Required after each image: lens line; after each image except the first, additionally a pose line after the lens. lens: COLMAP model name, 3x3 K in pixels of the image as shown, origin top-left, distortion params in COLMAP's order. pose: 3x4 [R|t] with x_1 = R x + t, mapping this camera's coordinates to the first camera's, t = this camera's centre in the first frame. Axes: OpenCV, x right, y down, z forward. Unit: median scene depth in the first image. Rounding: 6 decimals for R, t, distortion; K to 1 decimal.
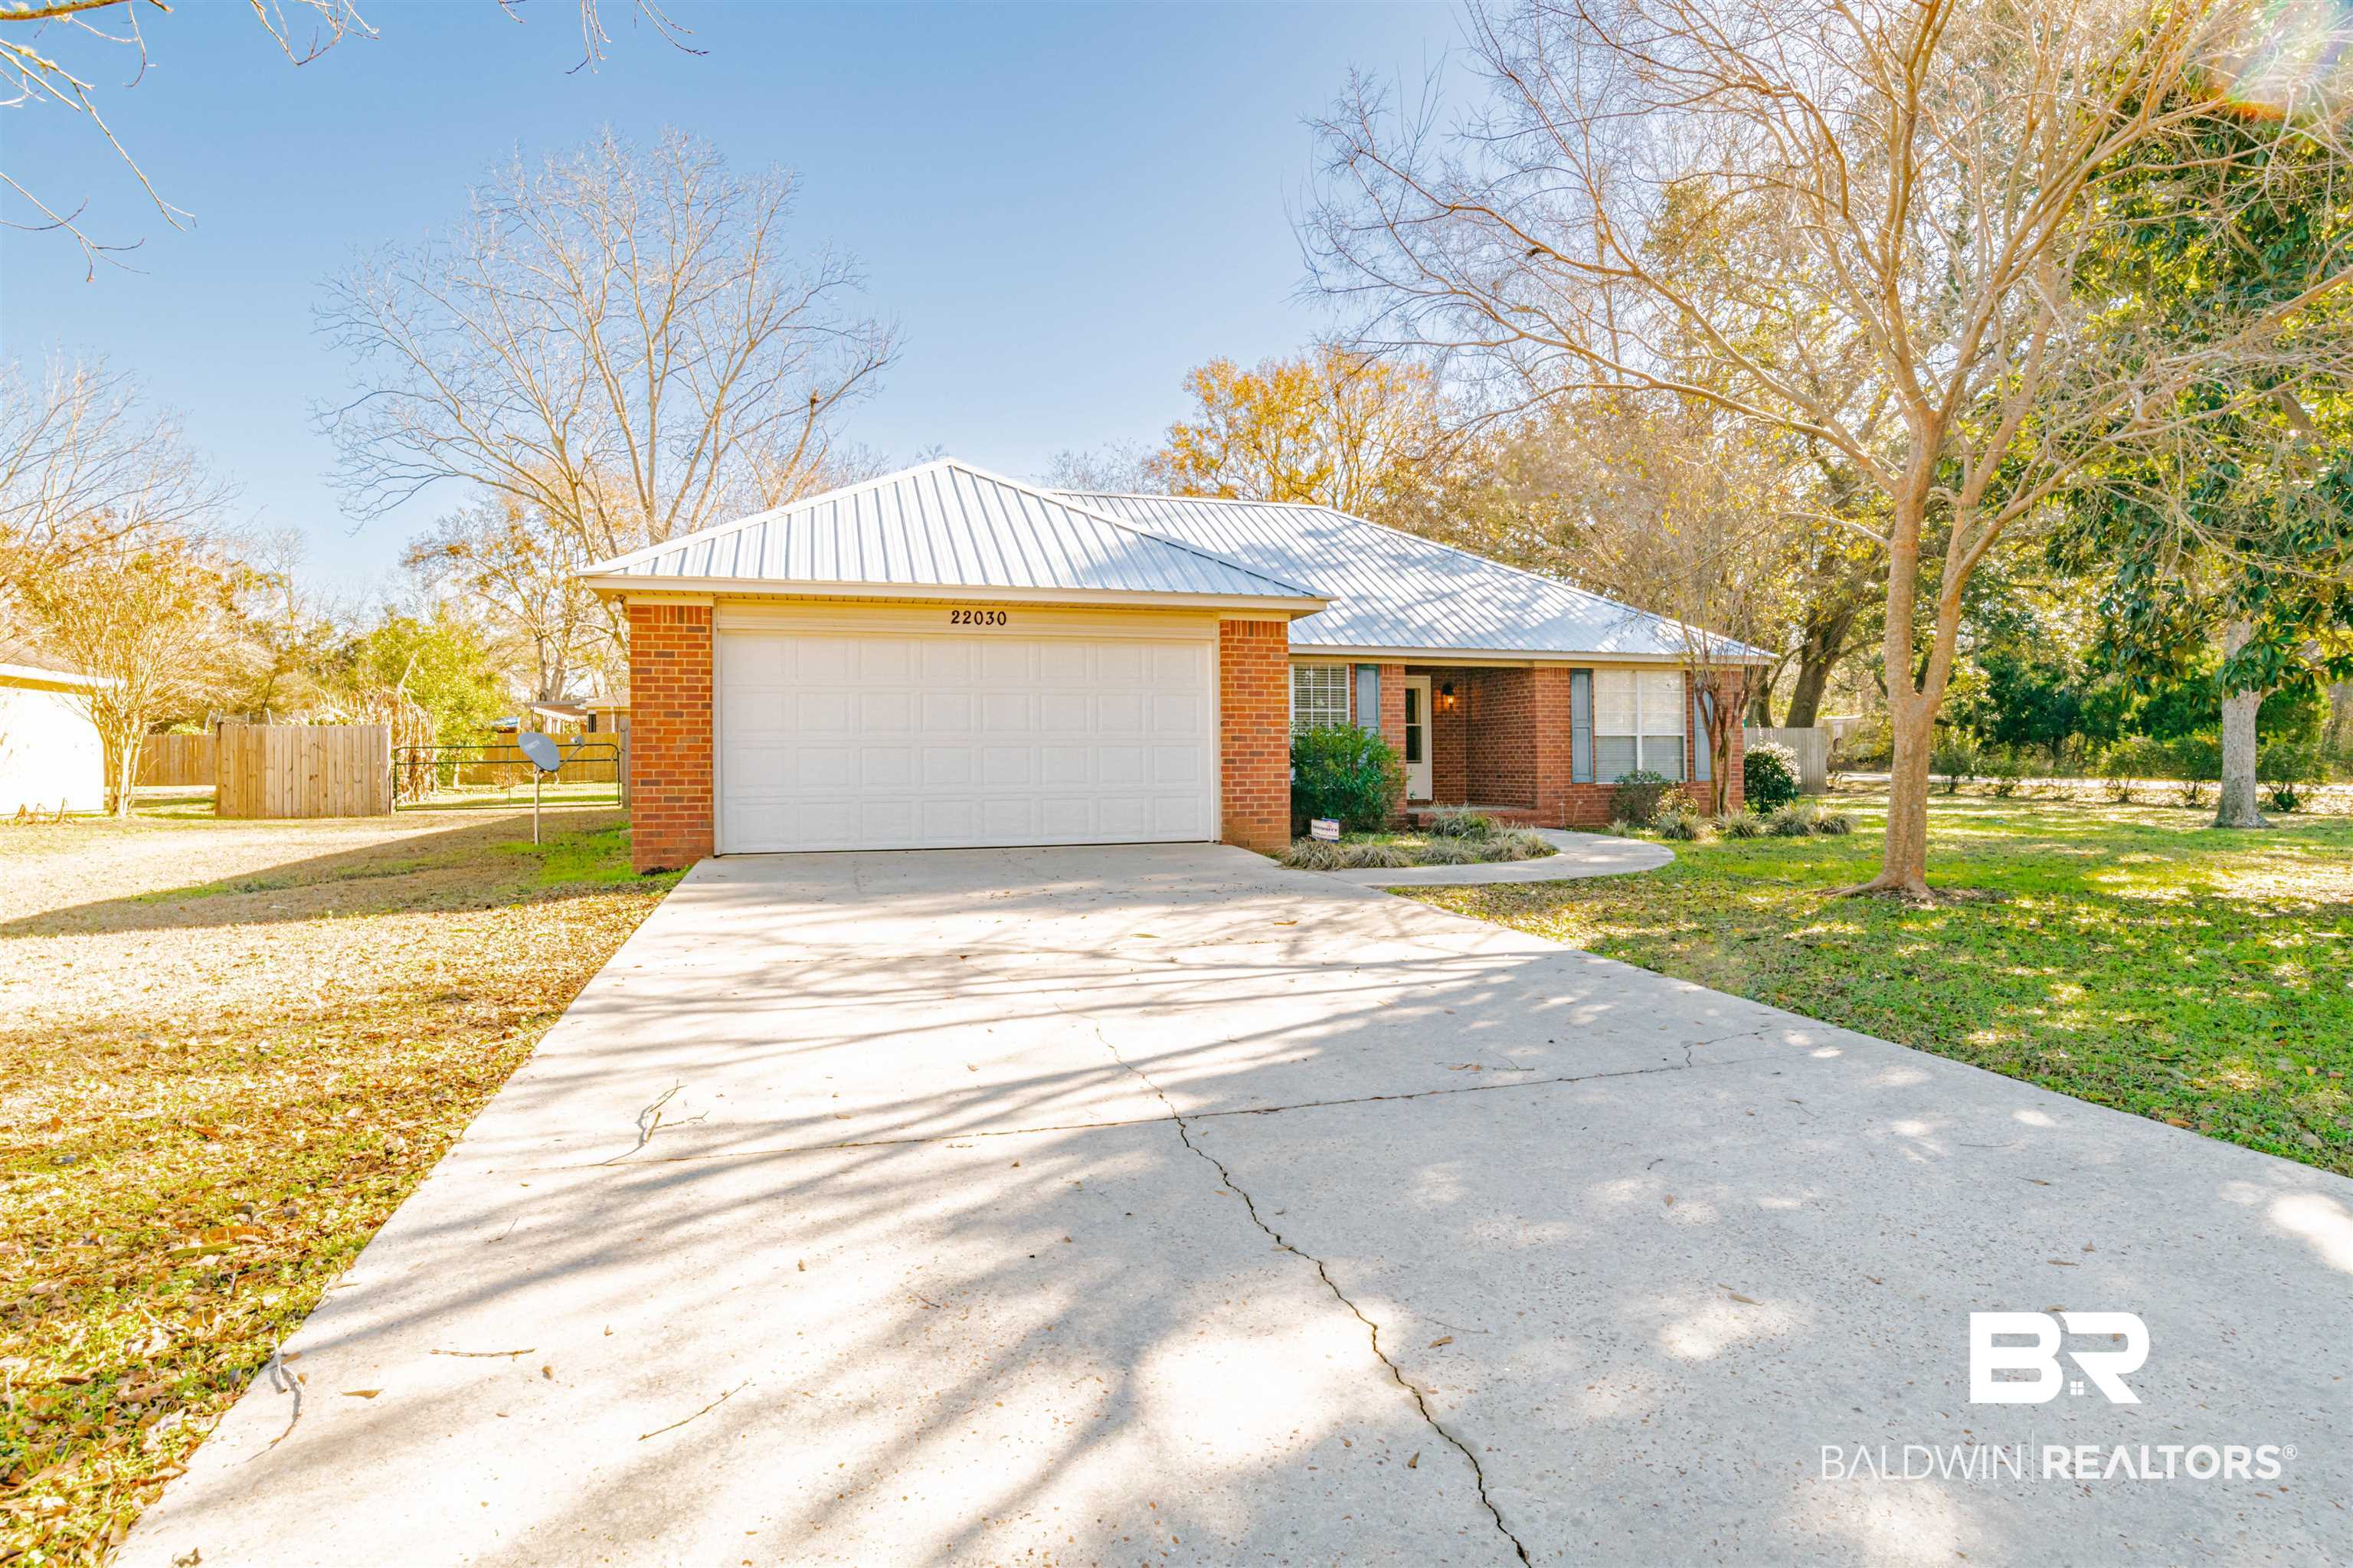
lens RADIAL K [[1191.5, 0, 1199.0], [0, 1191.5, 772.9], [0, 0, 1]] dist [-0.056575, 0.021565]
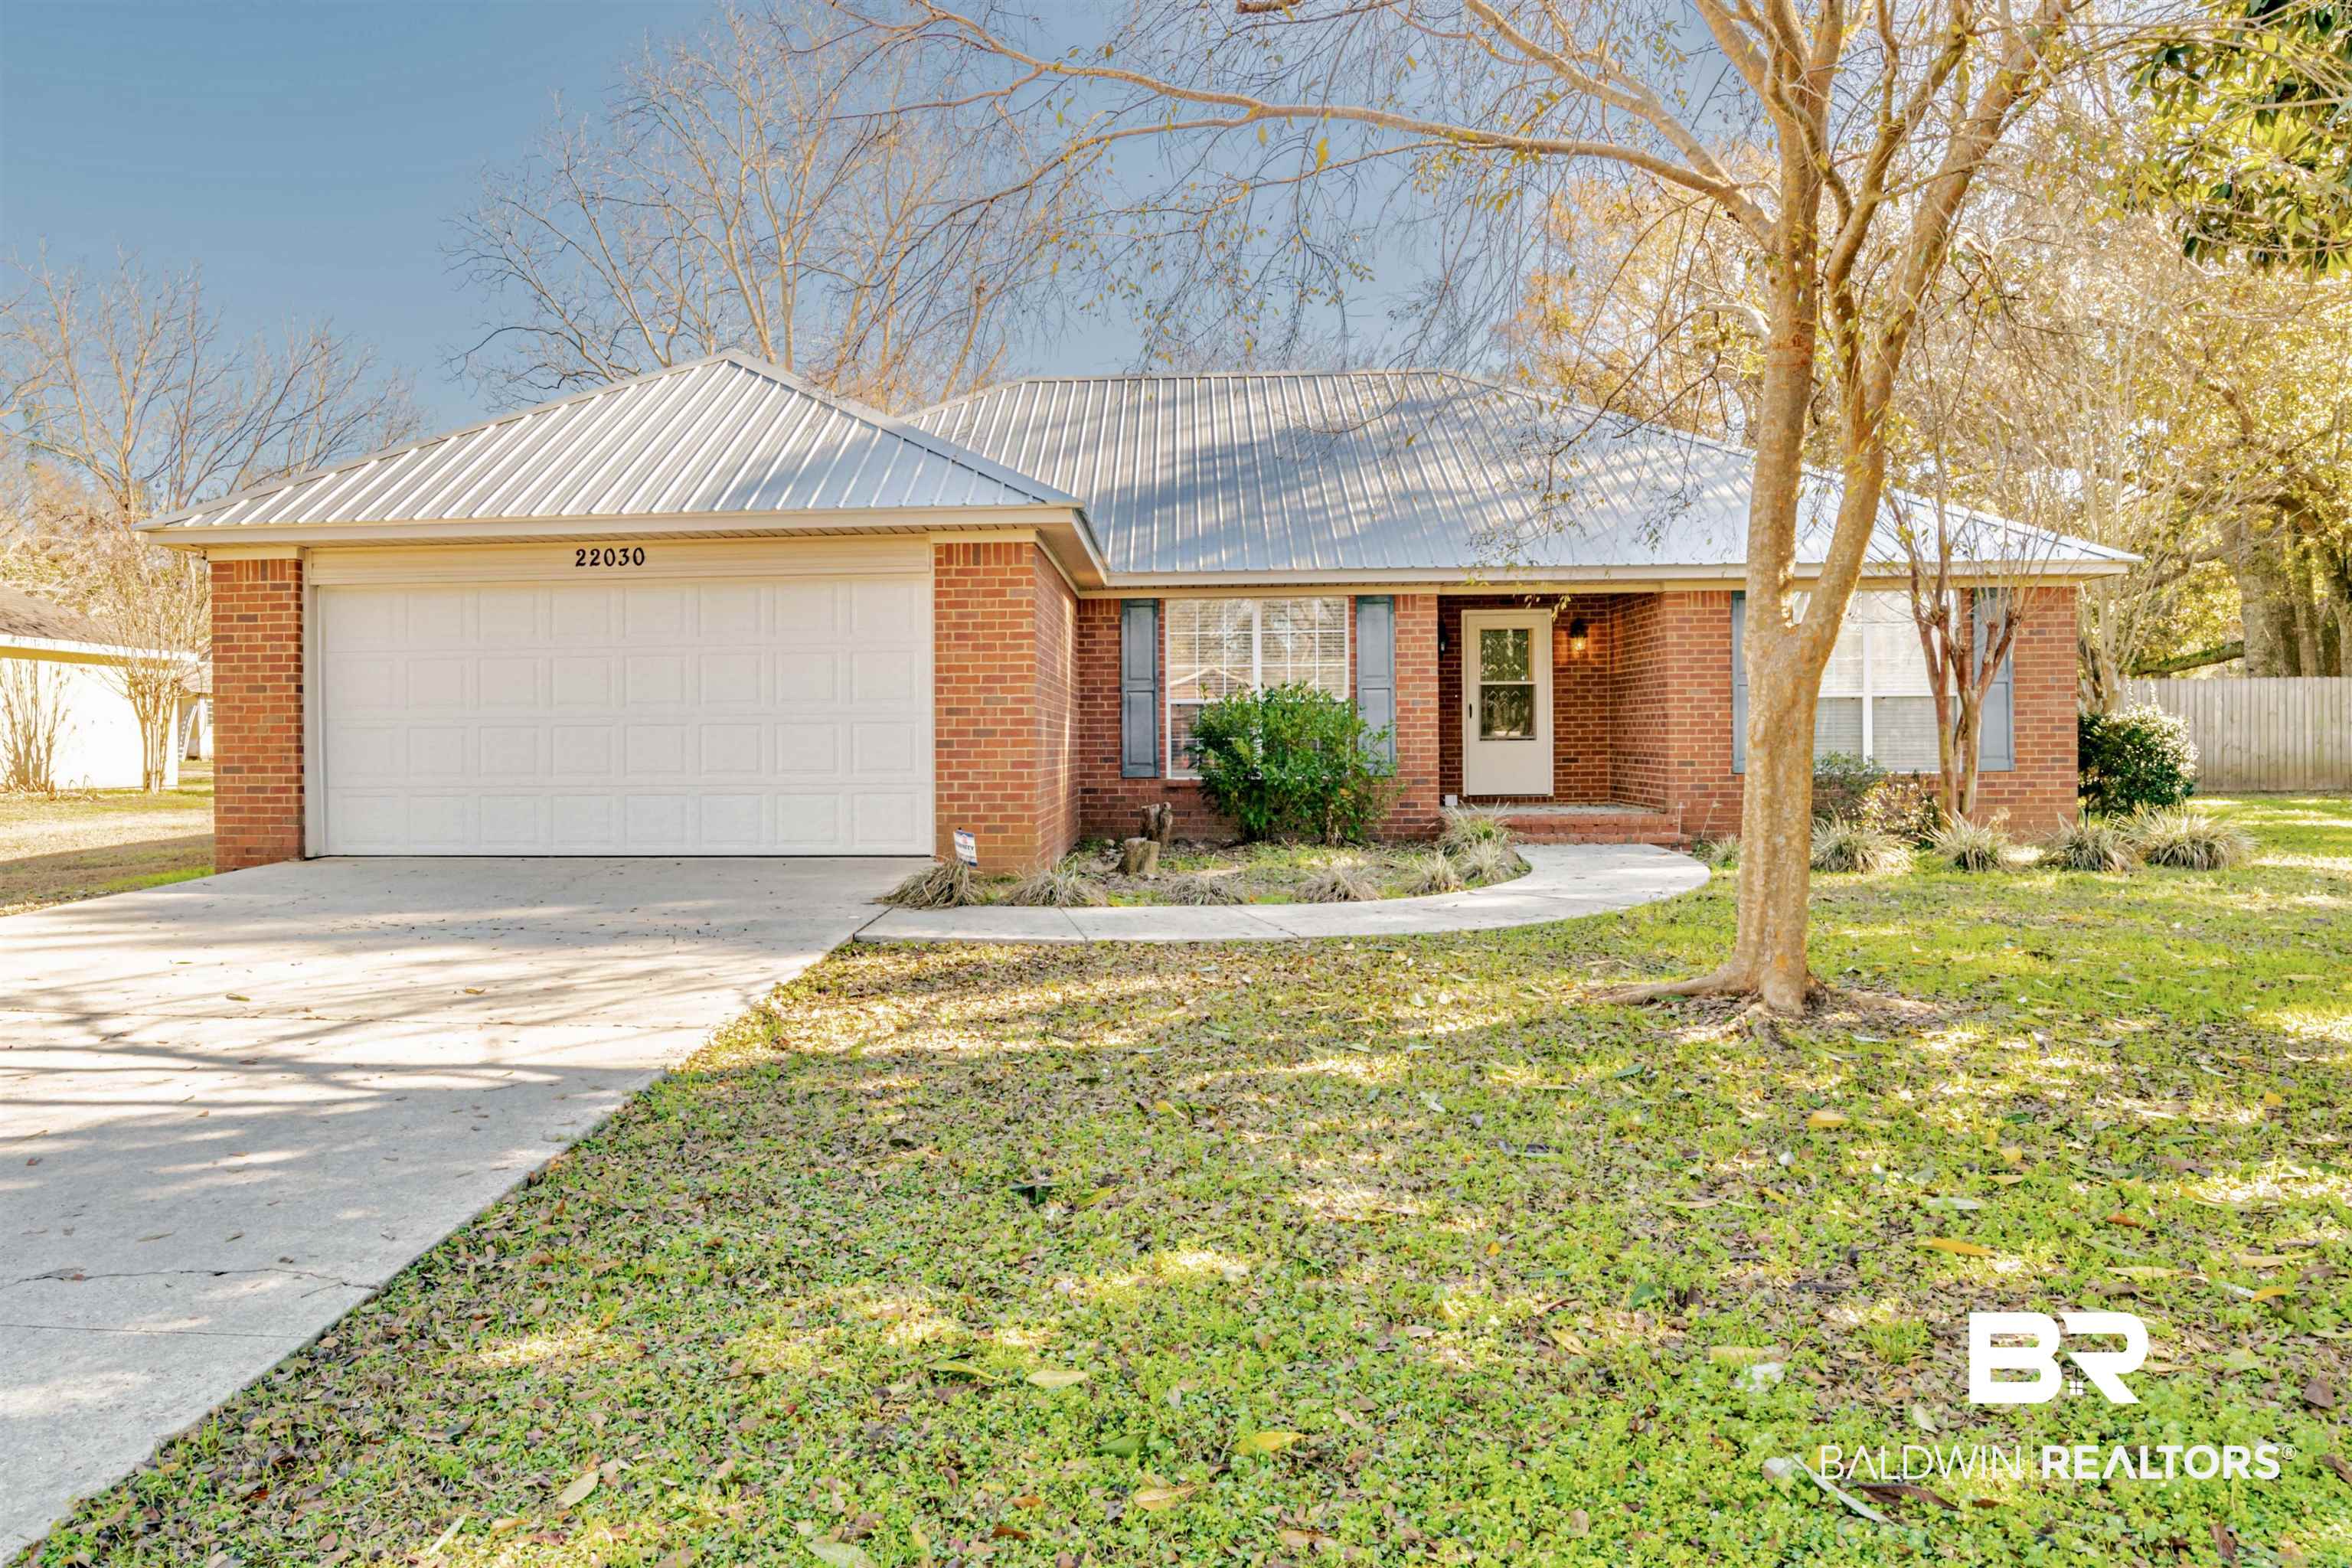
lens RADIAL K [[1511.5, 0, 1094.5], [0, 1511.5, 757.4], [0, 0, 1]] dist [-0.034896, 0.001618]
pose [[0.930599, 0.004767, -0.366010, 0.436846], [-0.001387, 0.999954, 0.009497, -0.010113], [0.366038, -0.008330, 0.930563, 0.195283]]
